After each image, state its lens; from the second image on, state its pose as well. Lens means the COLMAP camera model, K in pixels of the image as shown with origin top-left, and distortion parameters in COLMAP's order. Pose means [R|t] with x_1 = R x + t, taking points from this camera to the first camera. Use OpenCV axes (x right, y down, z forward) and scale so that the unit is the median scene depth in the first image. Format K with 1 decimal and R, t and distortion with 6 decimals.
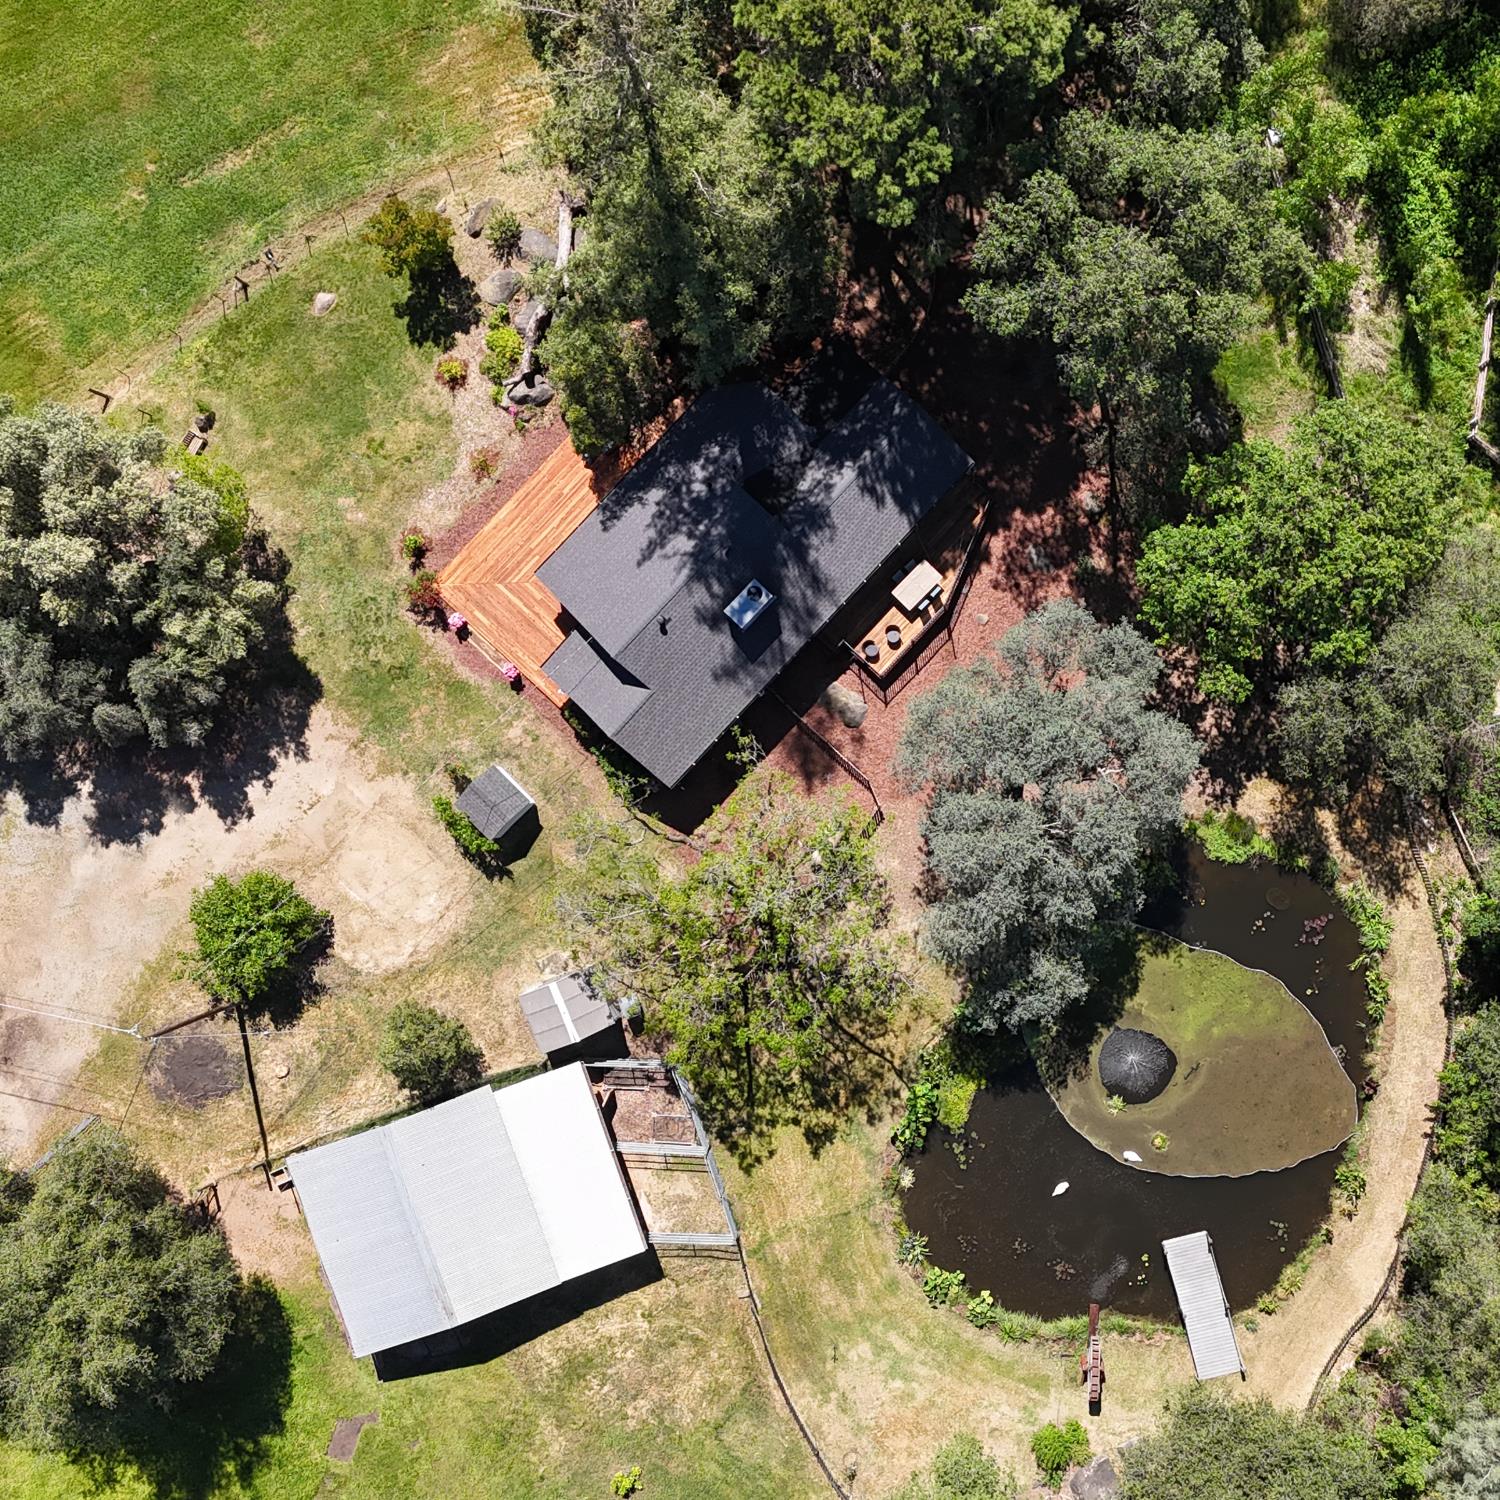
lens RADIAL K [[2074.7, 0, 775.0], [0, 2074.7, 837.5], [0, 0, 1]] dist [0.323383, -1.425144]
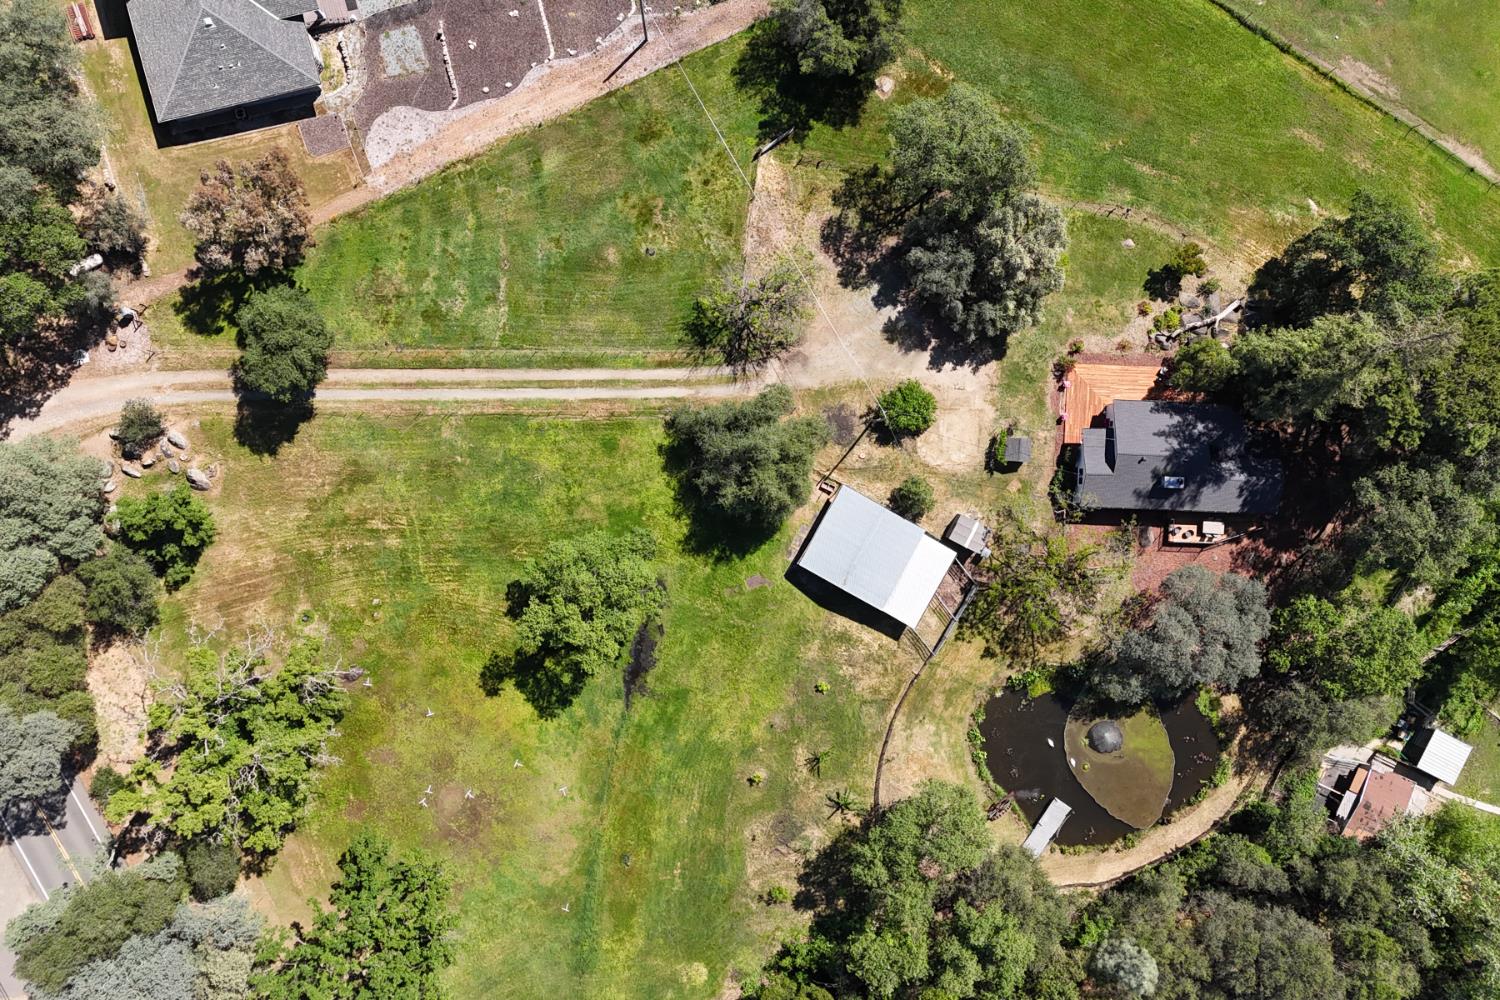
lens RADIAL K [[1285.0, 0, 736.5], [0, 1285.0, 507.3], [0, 0, 1]] dist [0.088724, -0.093989]
pose [[0.654415, 0.755578, 0.029036, -0.321219], [-0.756114, 0.654203, 0.017626, 0.225263], [-0.005678, -0.033489, 0.999423, -0.391458]]
